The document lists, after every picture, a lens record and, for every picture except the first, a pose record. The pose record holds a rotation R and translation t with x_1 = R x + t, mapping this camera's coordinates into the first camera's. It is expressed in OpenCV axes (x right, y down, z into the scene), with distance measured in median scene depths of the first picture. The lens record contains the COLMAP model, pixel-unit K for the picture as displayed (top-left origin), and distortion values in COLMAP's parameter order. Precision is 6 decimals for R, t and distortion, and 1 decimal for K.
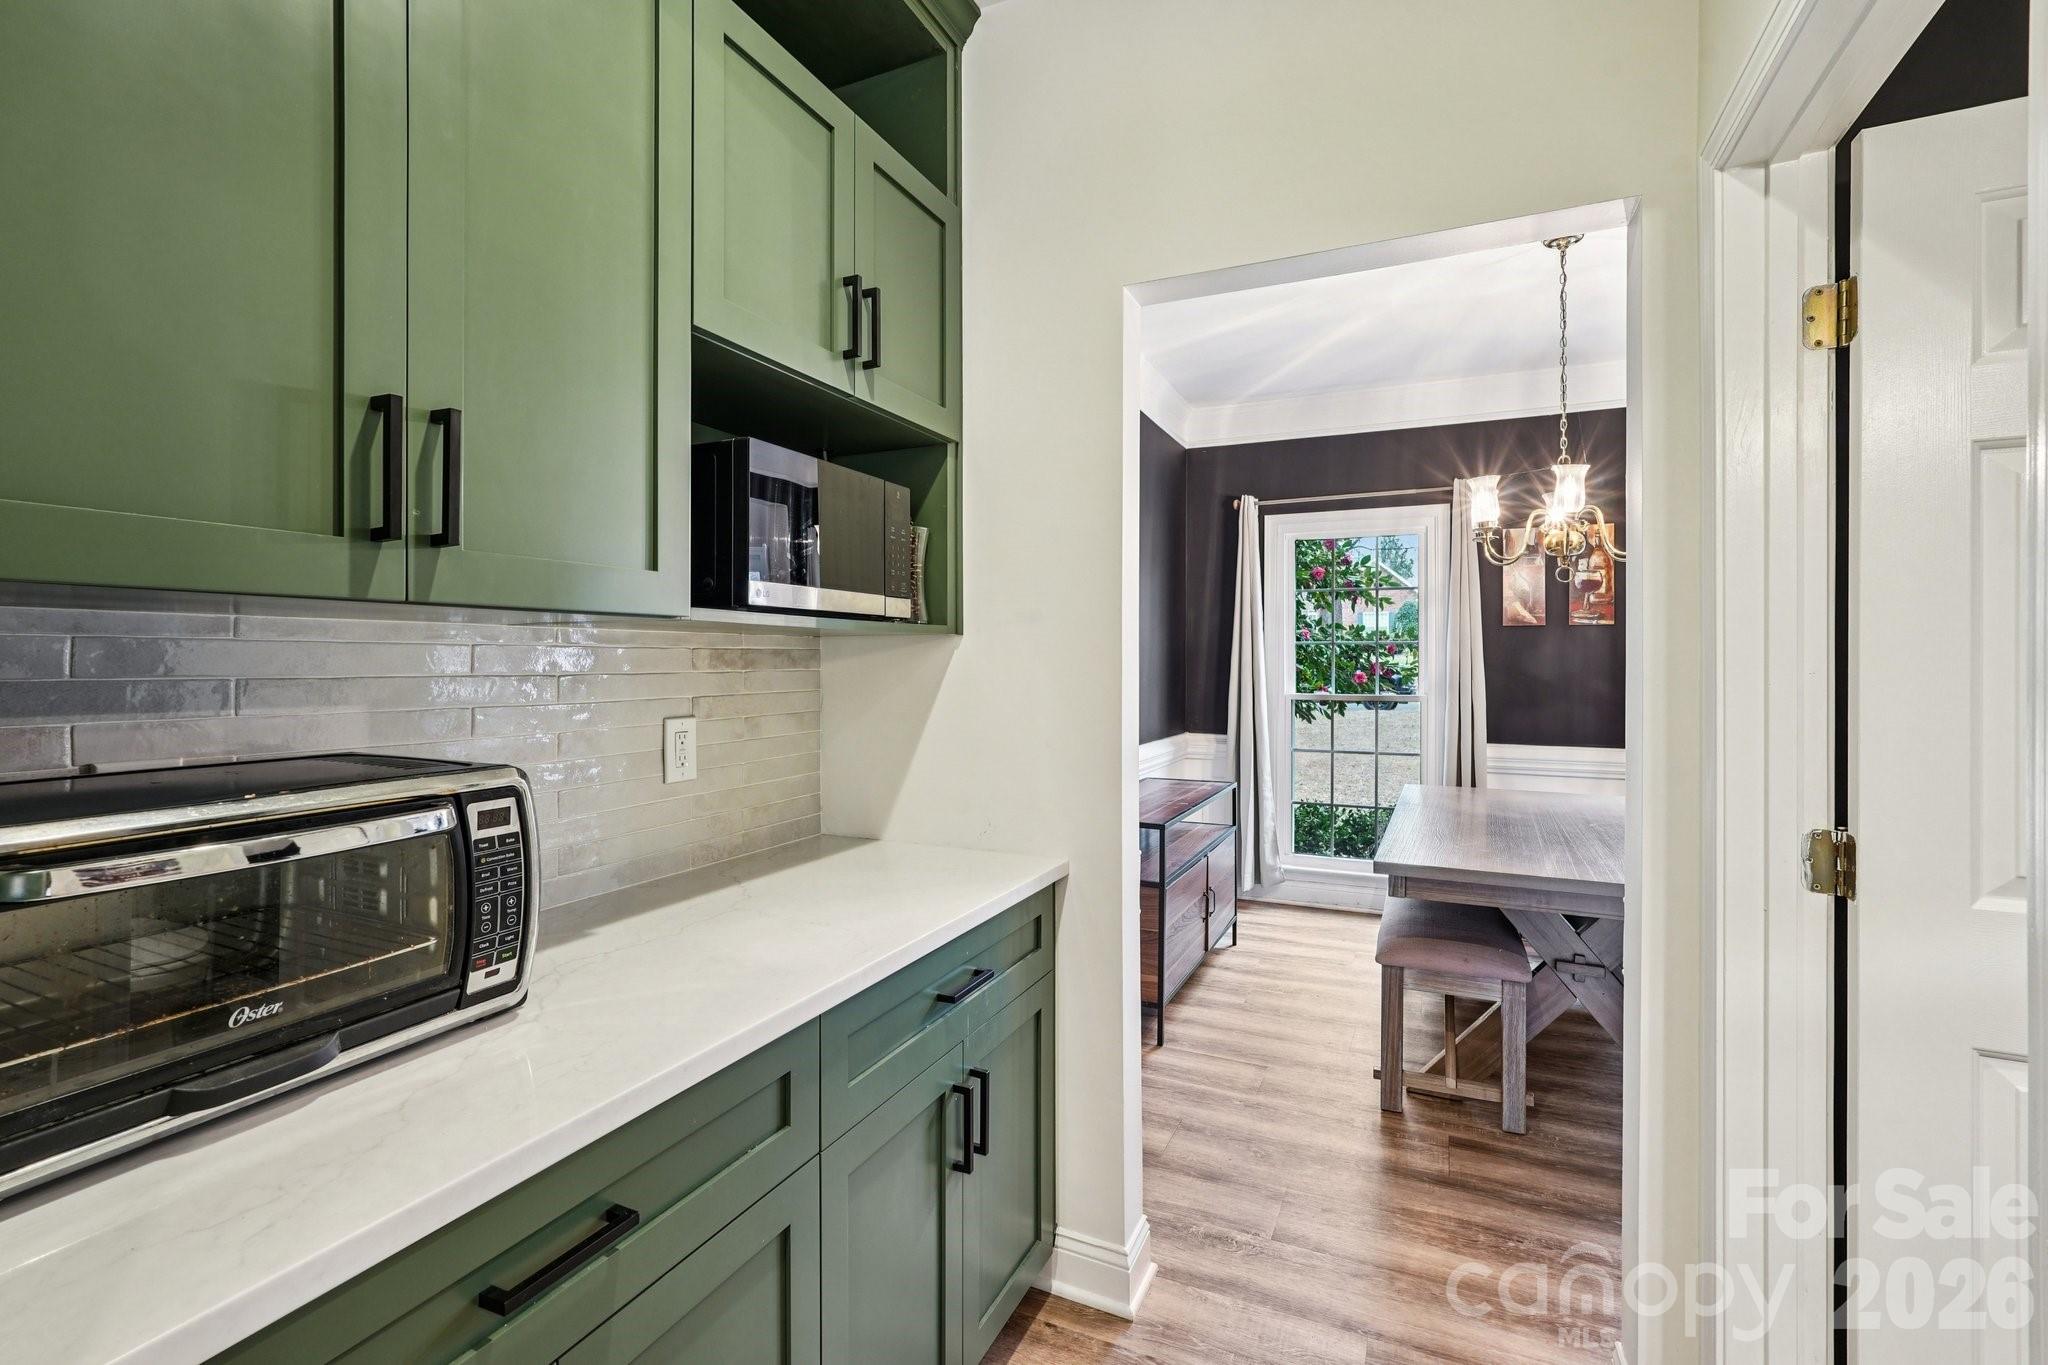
lens RADIAL K [[909.6, 0, 1008.9], [0, 909.6, 668.2], [0, 0, 1]] dist [-0.010772, 0.006355]
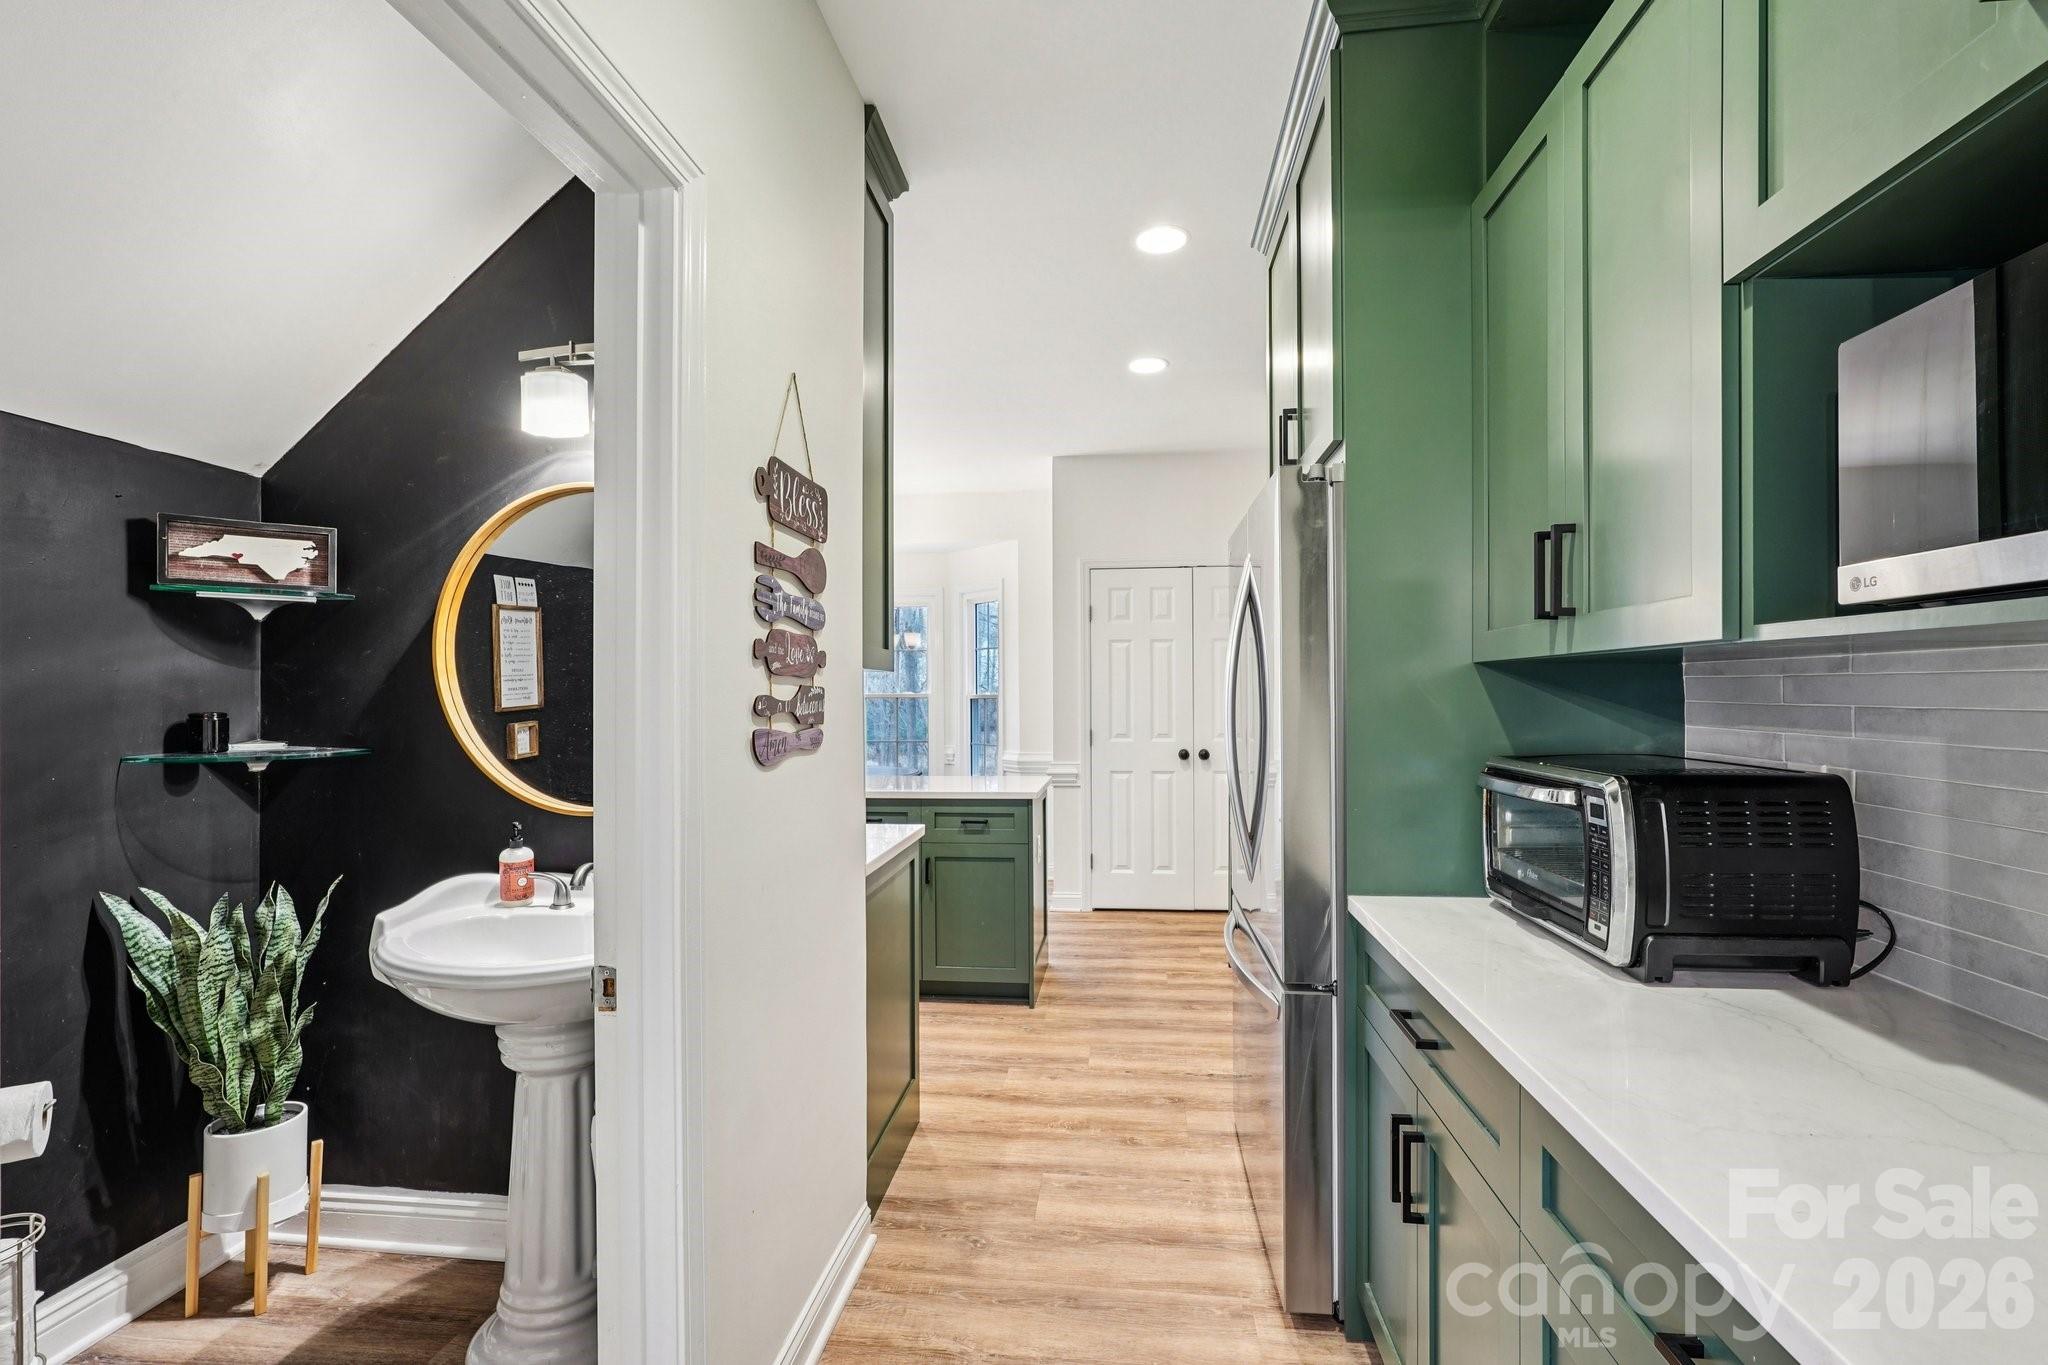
lens RADIAL K [[933.1, 0, 1023.1], [0, 933.1, 685.4], [0, 0, 1]] dist [0.001143, 0.000032]
pose [[-0.947248, 0.000313, -0.320502, 0.565827], [0.000640, 0.999999, -0.000915, -0.015308], [0.320501, -0.001072, -0.947248, 1.714303]]
